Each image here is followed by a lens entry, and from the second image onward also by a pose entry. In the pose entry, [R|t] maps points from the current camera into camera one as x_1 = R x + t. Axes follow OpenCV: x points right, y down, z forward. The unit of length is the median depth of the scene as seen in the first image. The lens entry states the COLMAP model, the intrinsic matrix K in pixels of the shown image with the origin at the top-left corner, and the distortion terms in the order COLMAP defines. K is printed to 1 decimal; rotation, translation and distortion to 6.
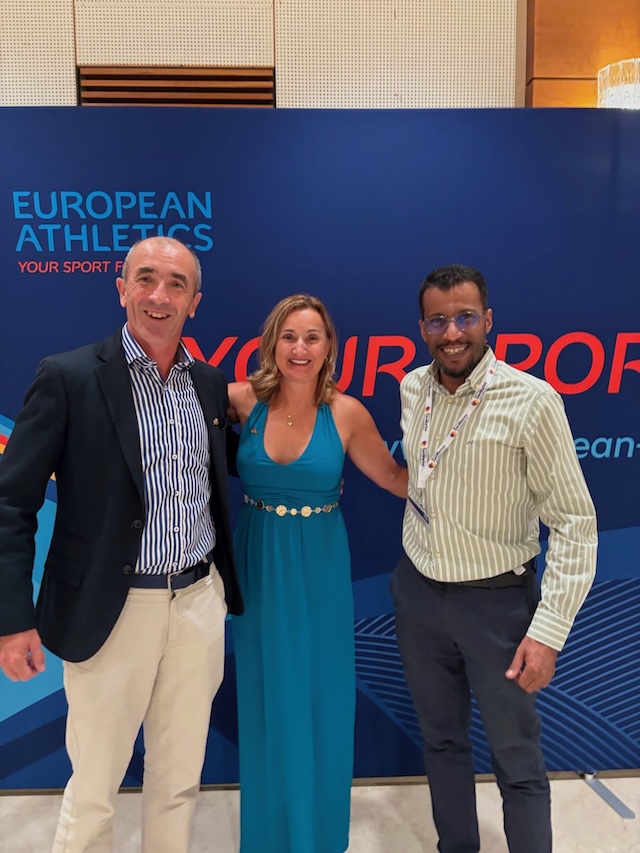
lens RADIAL K [[614.3, 0, 320.0], [0, 614.3, 426.5], [0, 0, 1]] dist [-0.009893, -0.005889]
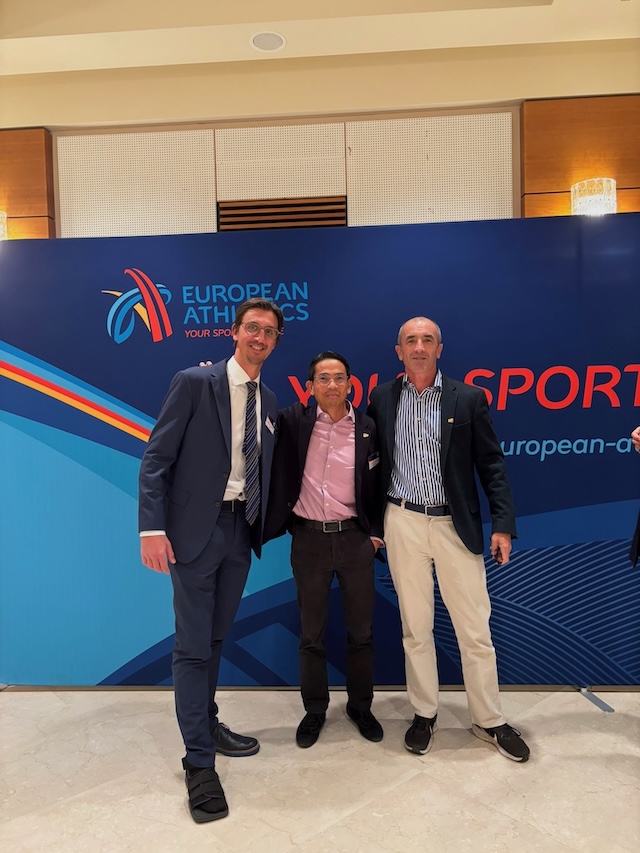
lens RADIAL K [[614.3, 0, 320.0], [0, 614.3, 426.5], [0, 0, 1]] dist [-0.009893, -0.005889]
pose [[0.994439, -0.015718, -0.104137, 0.008935], [0.007543, 0.996890, -0.078441, 0.096403], [0.105046, 0.077219, 0.991465, -0.477097]]
